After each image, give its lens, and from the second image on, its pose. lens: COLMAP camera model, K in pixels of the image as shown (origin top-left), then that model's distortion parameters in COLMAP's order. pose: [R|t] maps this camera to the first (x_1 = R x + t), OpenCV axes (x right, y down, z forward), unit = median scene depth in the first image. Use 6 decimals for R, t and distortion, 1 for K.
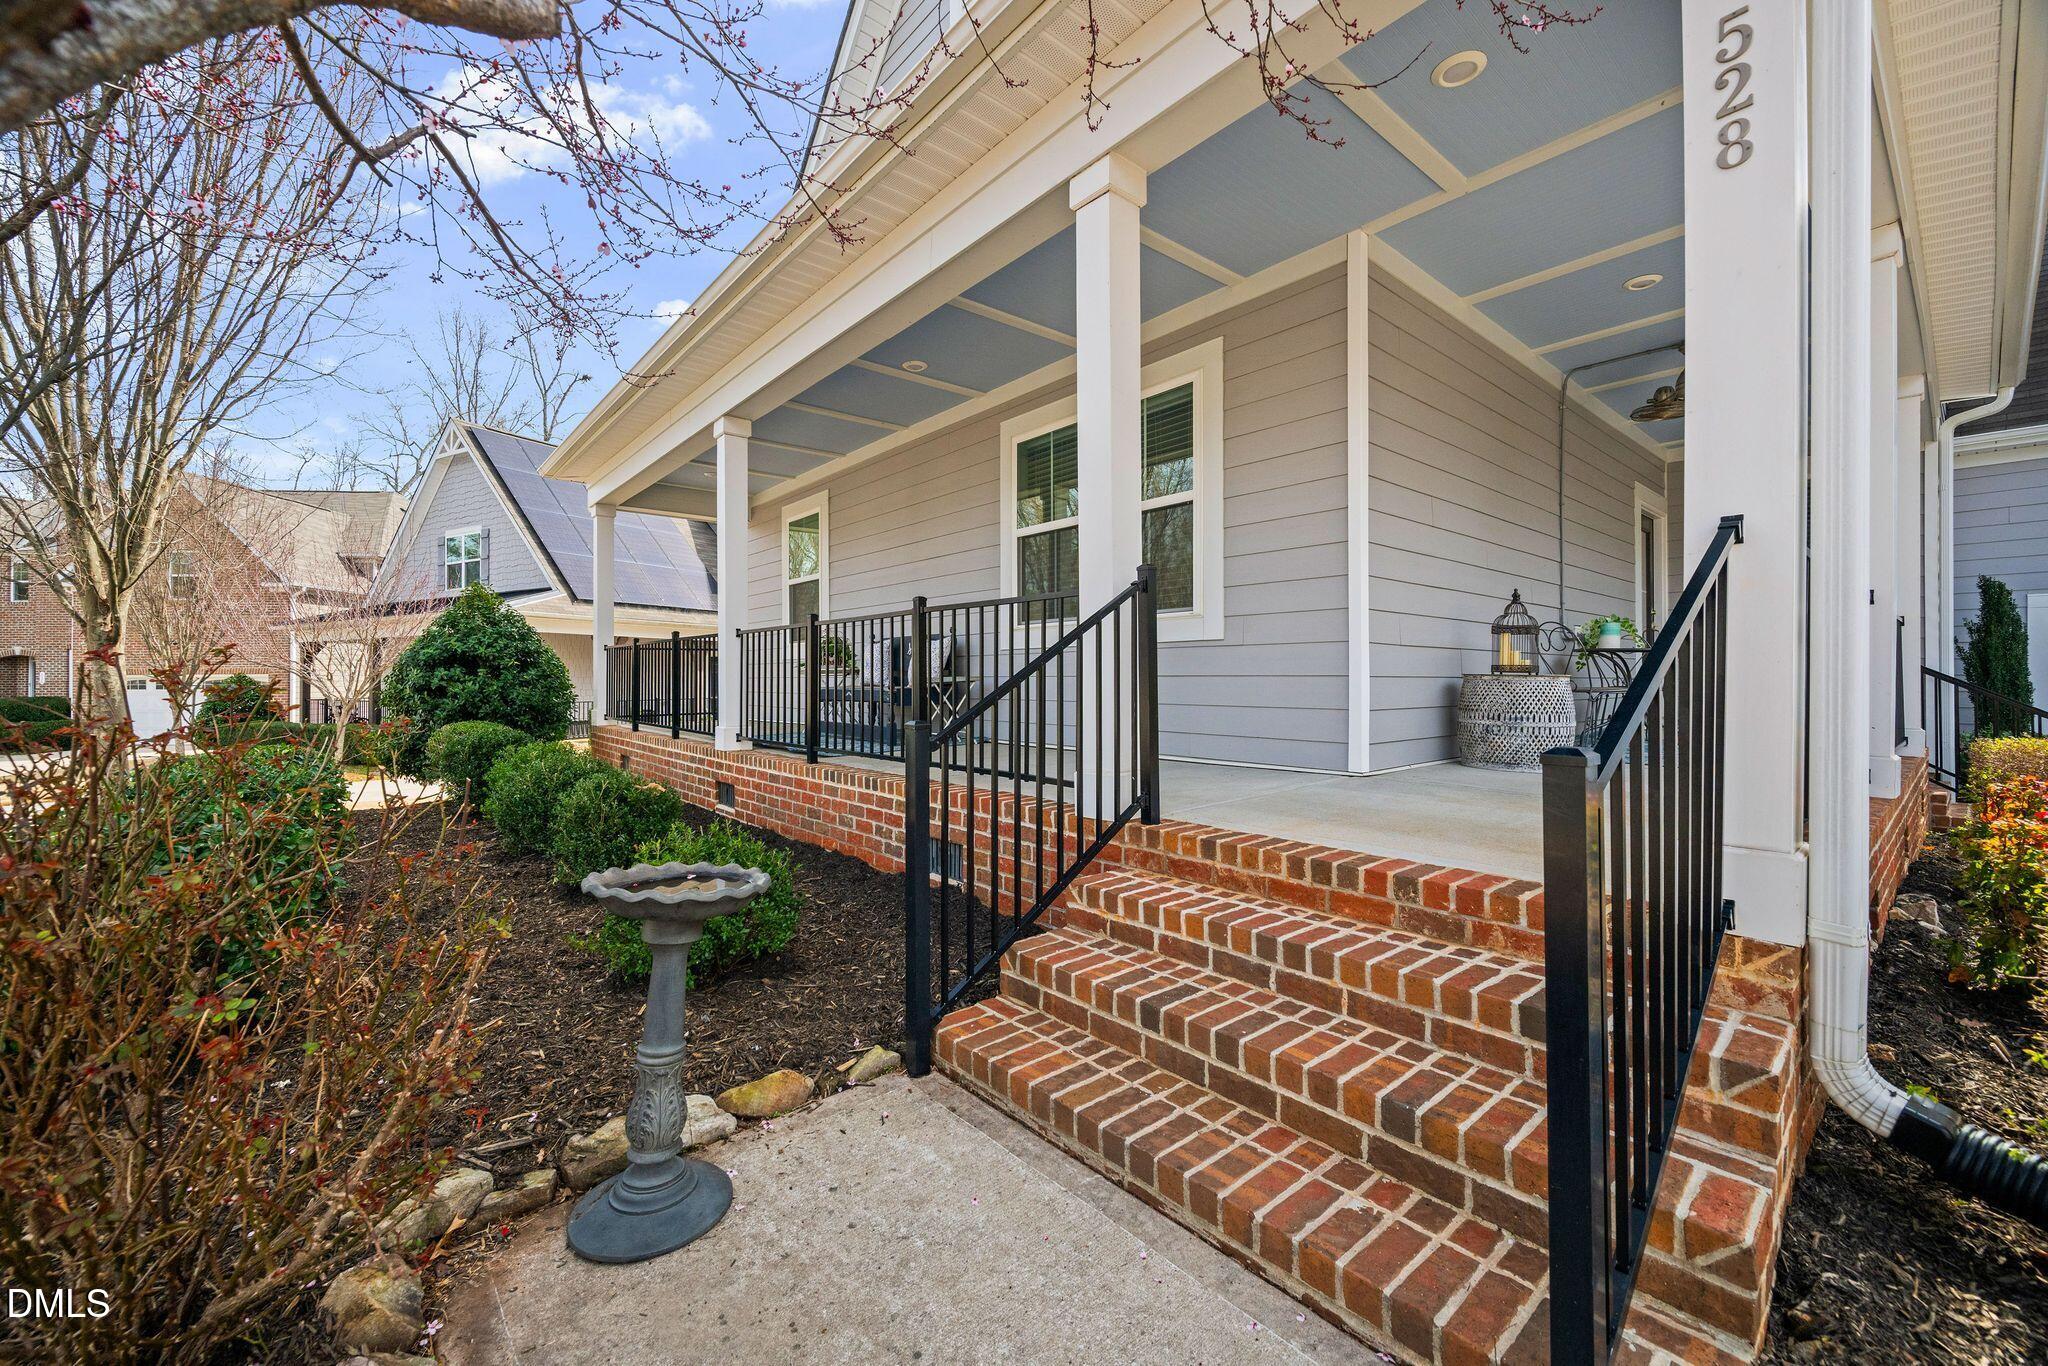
lens RADIAL K [[806.2, 0, 1014.5], [0, 806.2, 670.7], [0, 0, 1]] dist [-0.000271, -0.000149]
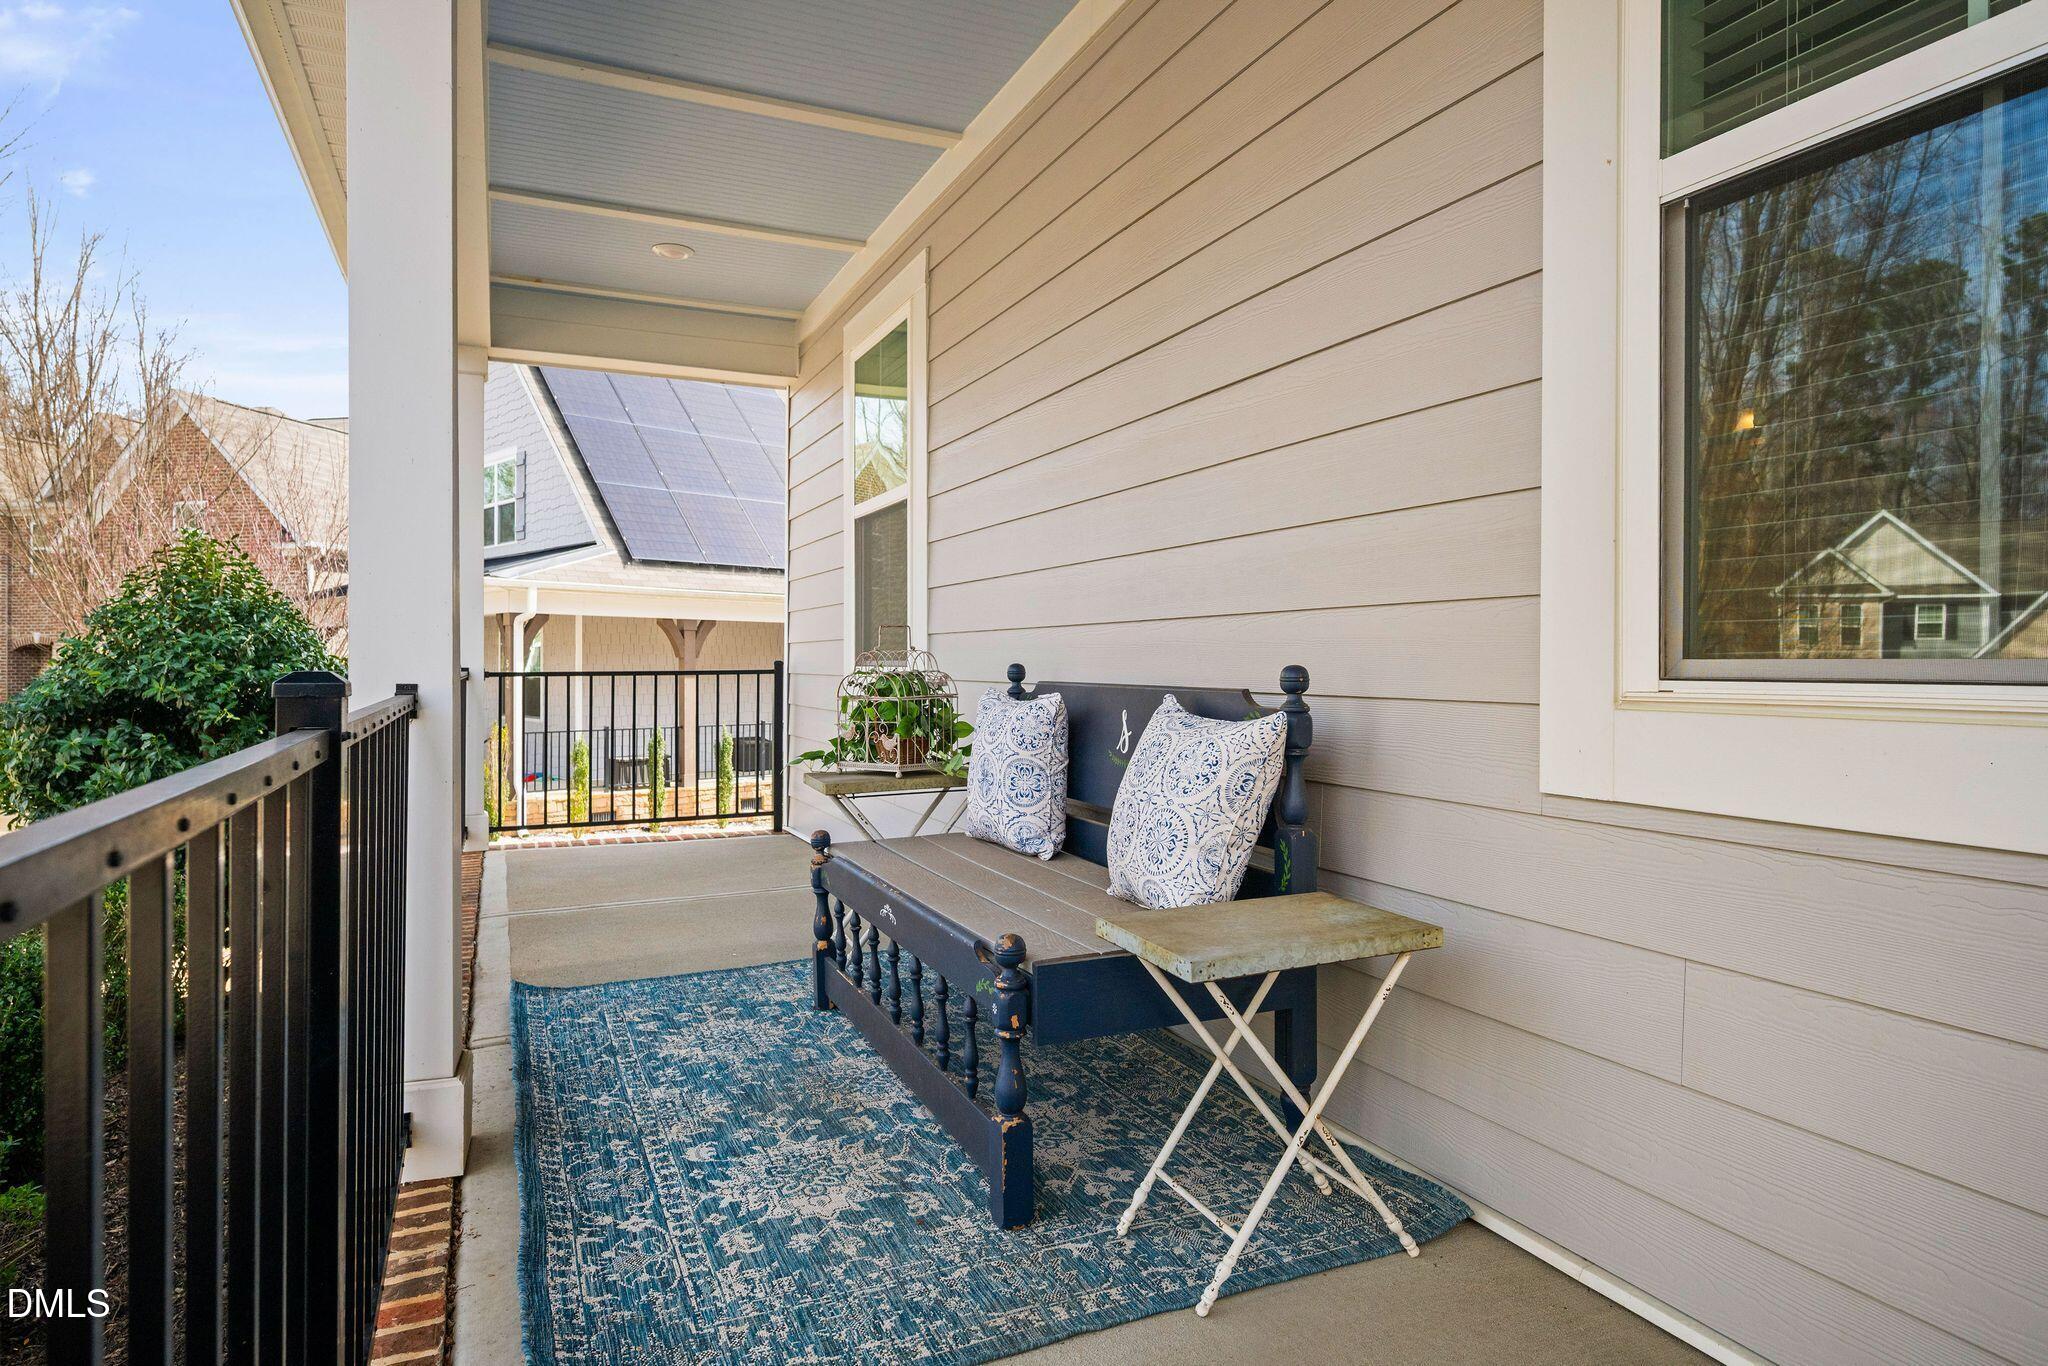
lens RADIAL K [[1182.3, 0, 1025.8], [0, 1182.3, 659.5], [0, 0, 1]] dist [0.001338, 0.000160]
pose [[0.962998, 0.004640, -0.269470, -0.067829], [-0.003057, 0.999976, 0.006297, -0.067016], [0.269492, -0.005240, 0.962988, 0.753413]]
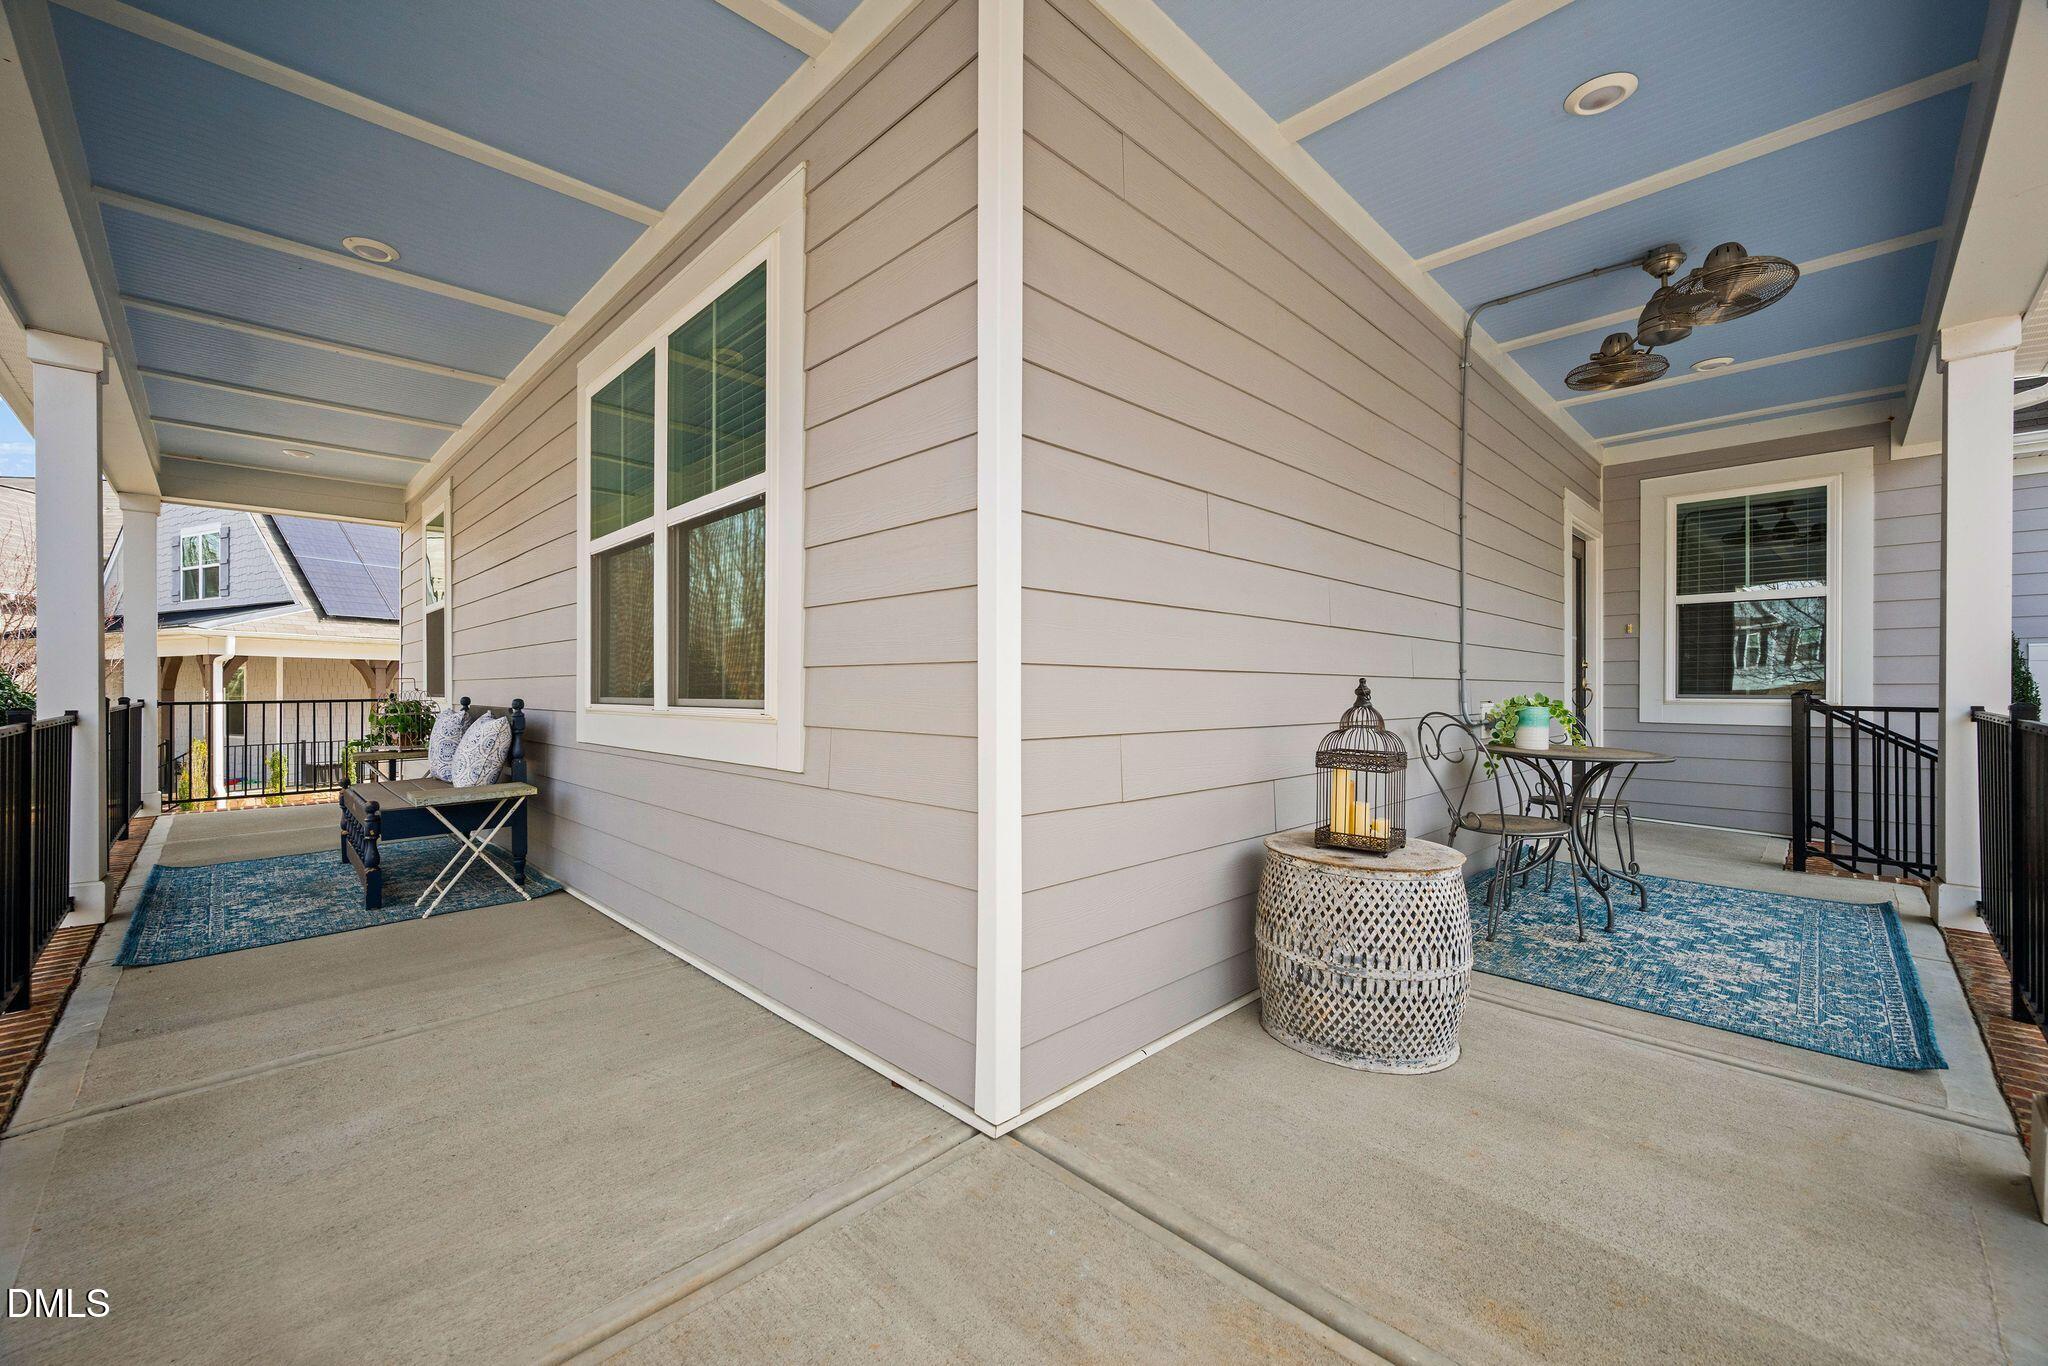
lens RADIAL K [[816.1, 0, 1024.0], [0, 816.1, 683.0], [0, 0, 1]] dist [-0.001124, -0.000172]
pose [[0.996404, 0.001277, 0.084723, 0.291609], [-0.001475, 0.999996, 0.002268, -0.078950], [-0.084720, -0.002385, 0.996402, 0.403746]]
